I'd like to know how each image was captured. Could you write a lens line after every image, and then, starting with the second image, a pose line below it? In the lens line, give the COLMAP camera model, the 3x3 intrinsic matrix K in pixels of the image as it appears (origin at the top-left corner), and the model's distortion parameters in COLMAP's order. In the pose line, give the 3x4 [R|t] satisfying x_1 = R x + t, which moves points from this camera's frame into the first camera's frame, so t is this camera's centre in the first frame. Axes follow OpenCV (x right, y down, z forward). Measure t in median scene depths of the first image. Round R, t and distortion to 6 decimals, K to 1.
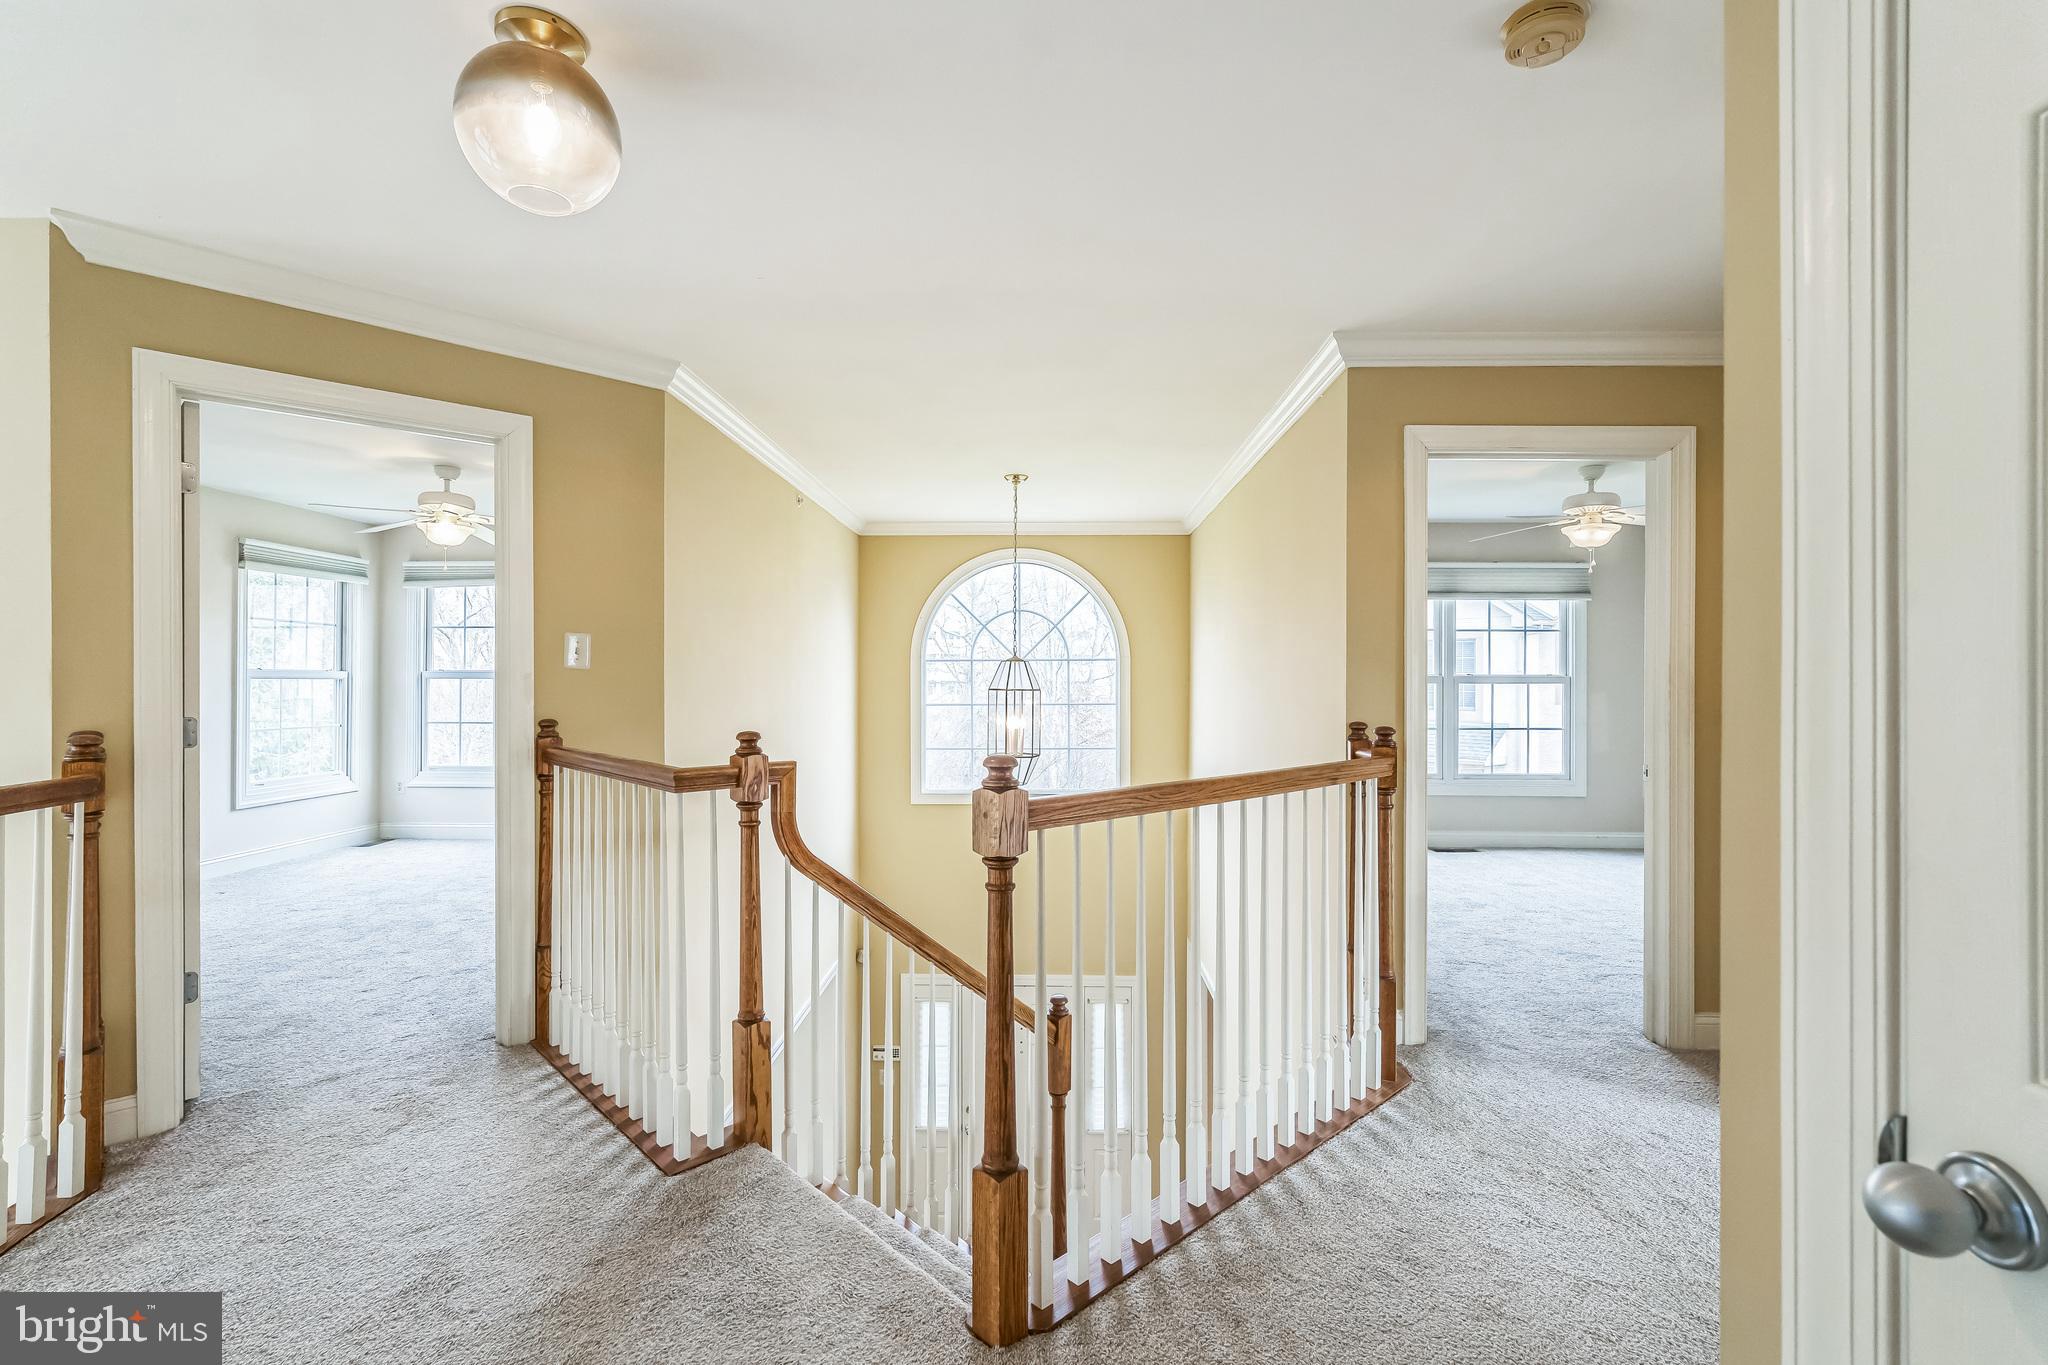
lens RADIAL K [[920.0, 0, 1024.0], [0, 920.0, 682.5], [0, 0, 1]] dist [-0.022275, 0.000048]
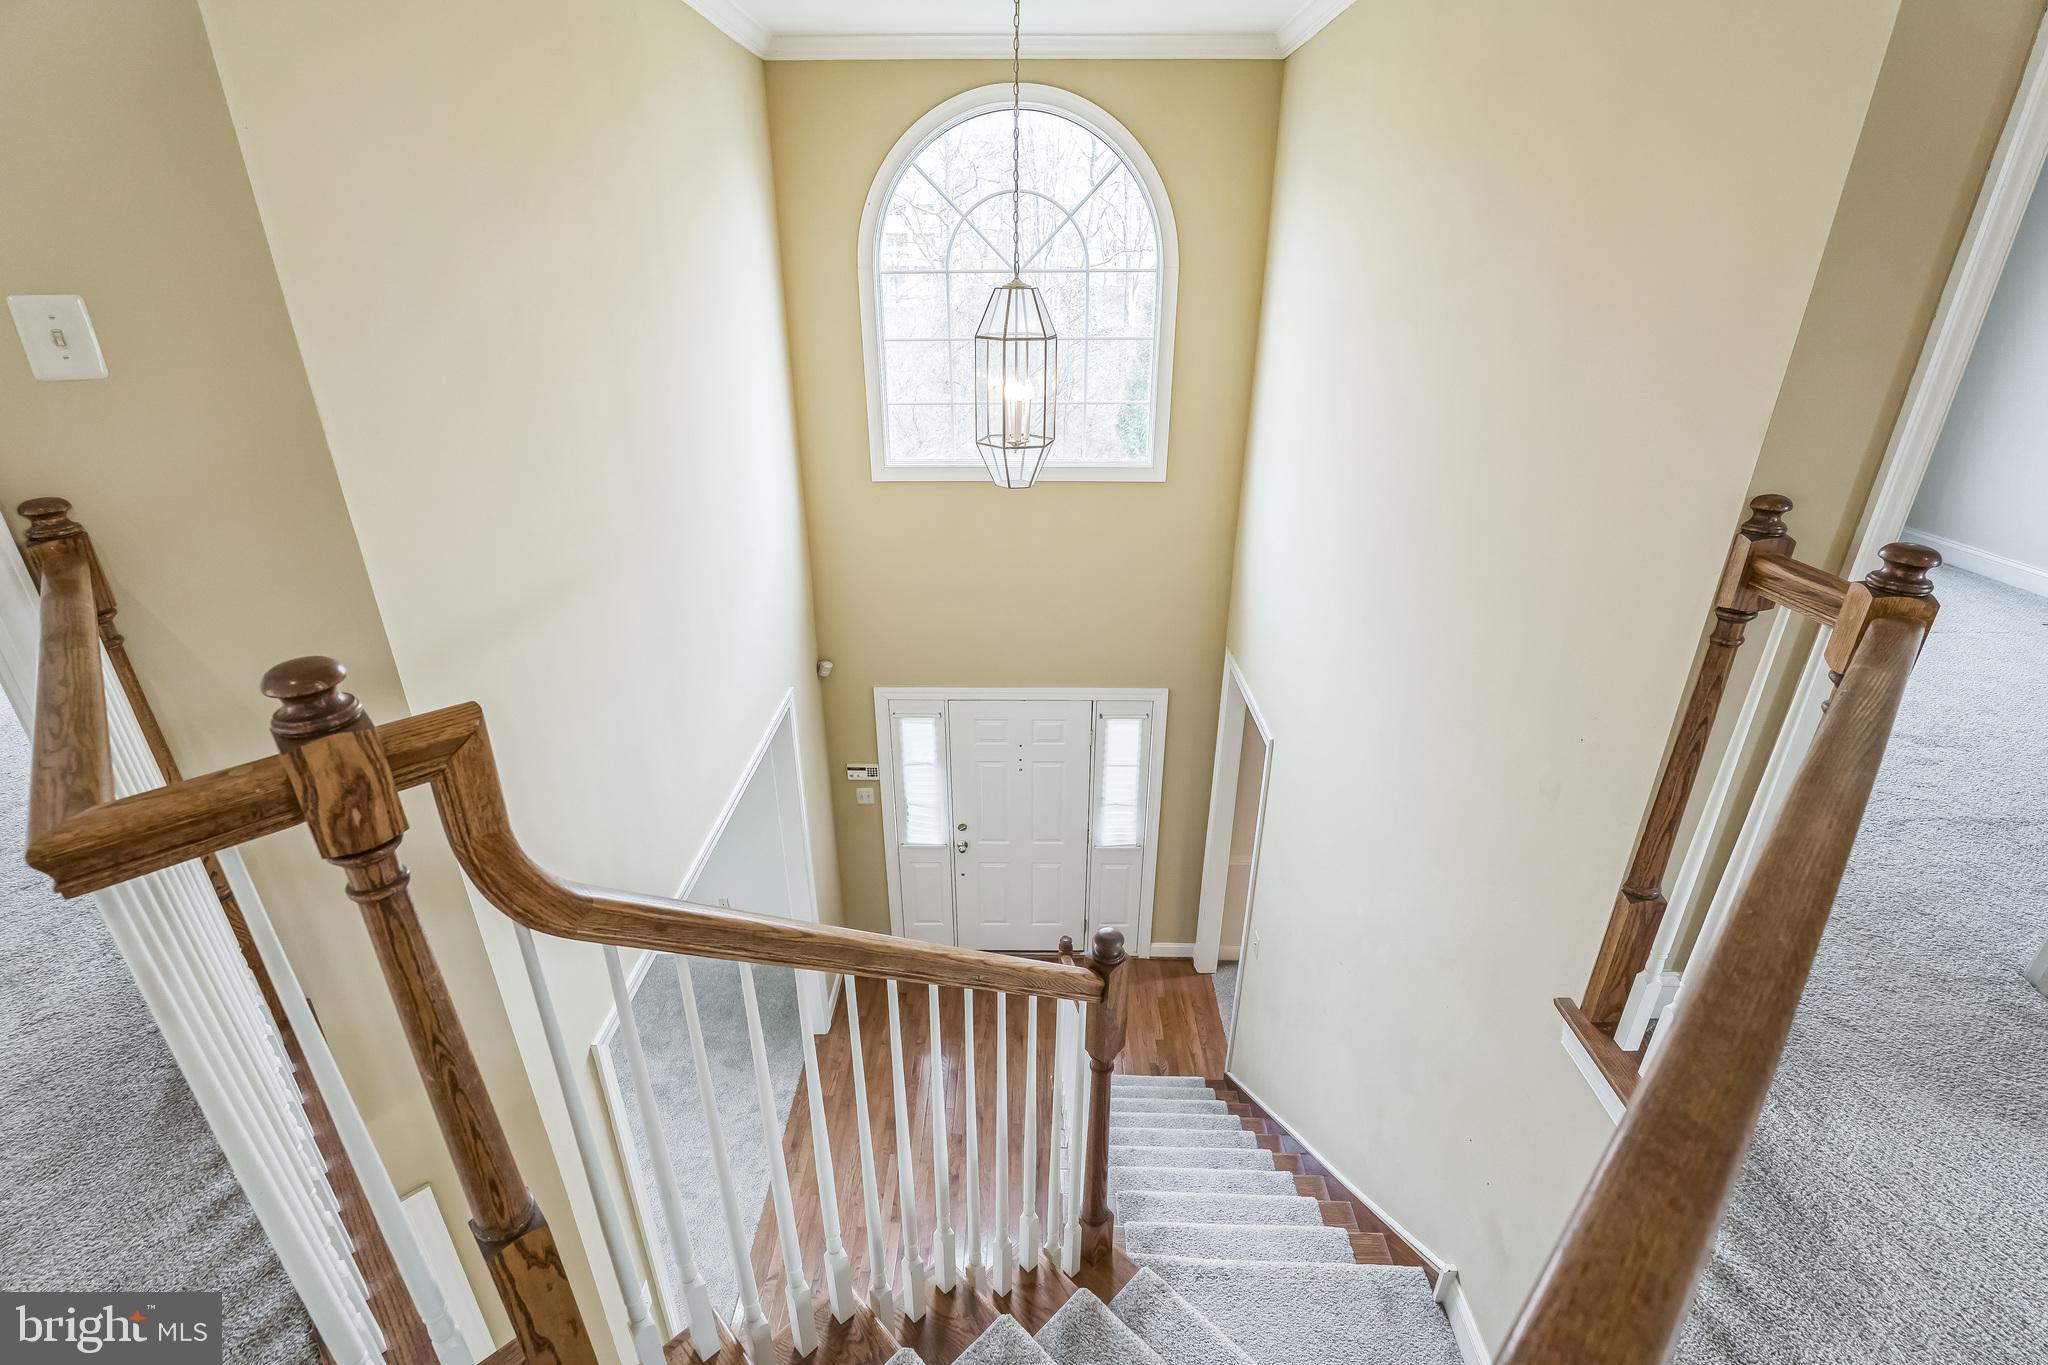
lens RADIAL K [[920.0, 0, 1024.0], [0, 920.0, 682.5], [0, 0, 1]] dist [-0.022275, 0.000048]
pose [[0.999842, -0.008820, 0.015407, -0.017142], [0.001644, 0.910130, 0.414320, -0.037975], [-0.017676, -0.414229, 0.910001, 0.327270]]
